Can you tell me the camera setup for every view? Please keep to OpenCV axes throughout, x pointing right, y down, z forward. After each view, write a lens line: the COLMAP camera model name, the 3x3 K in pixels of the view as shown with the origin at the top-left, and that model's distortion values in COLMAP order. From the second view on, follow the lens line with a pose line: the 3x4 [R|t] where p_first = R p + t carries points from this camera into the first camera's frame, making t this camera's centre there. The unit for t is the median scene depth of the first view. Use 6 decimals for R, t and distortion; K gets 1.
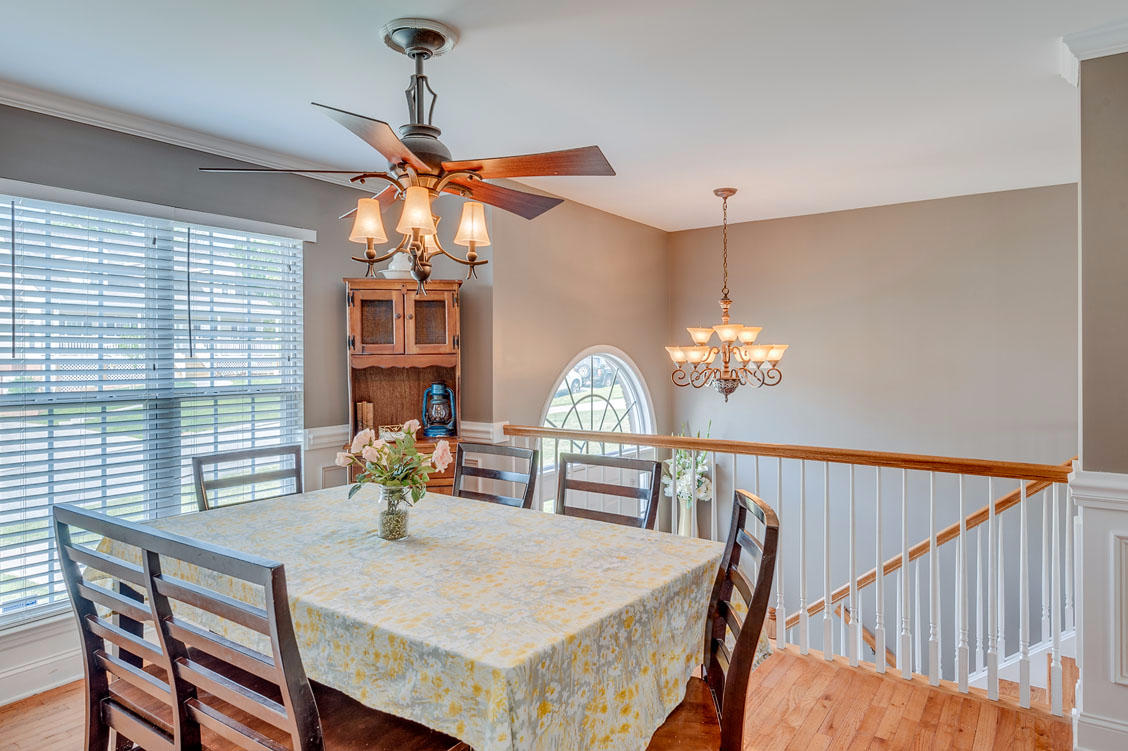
lens RADIAL K [[688.8, 0, 565.3], [0, 688.8, 365.1], [0, 0, 1]] dist [-0.001501, -0.000846]
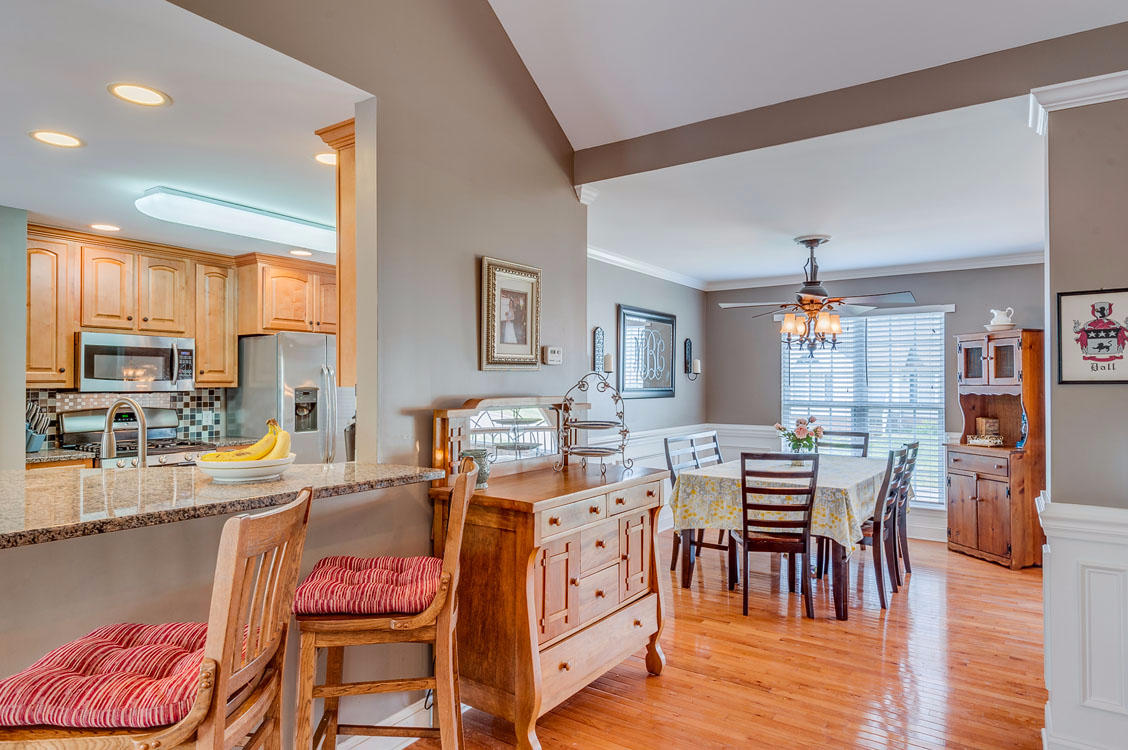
lens RADIAL K [[569.0, 0, 564.0], [0, 569.0, 375.0], [0, 0, 1]] dist [-0.001310, -0.000532]
pose [[0.056422, -0.007229, -0.998381, 1.074100], [-0.012193, 0.999894, -0.007929, -0.019854], [0.998333, 0.012621, 0.056328, 0.074744]]
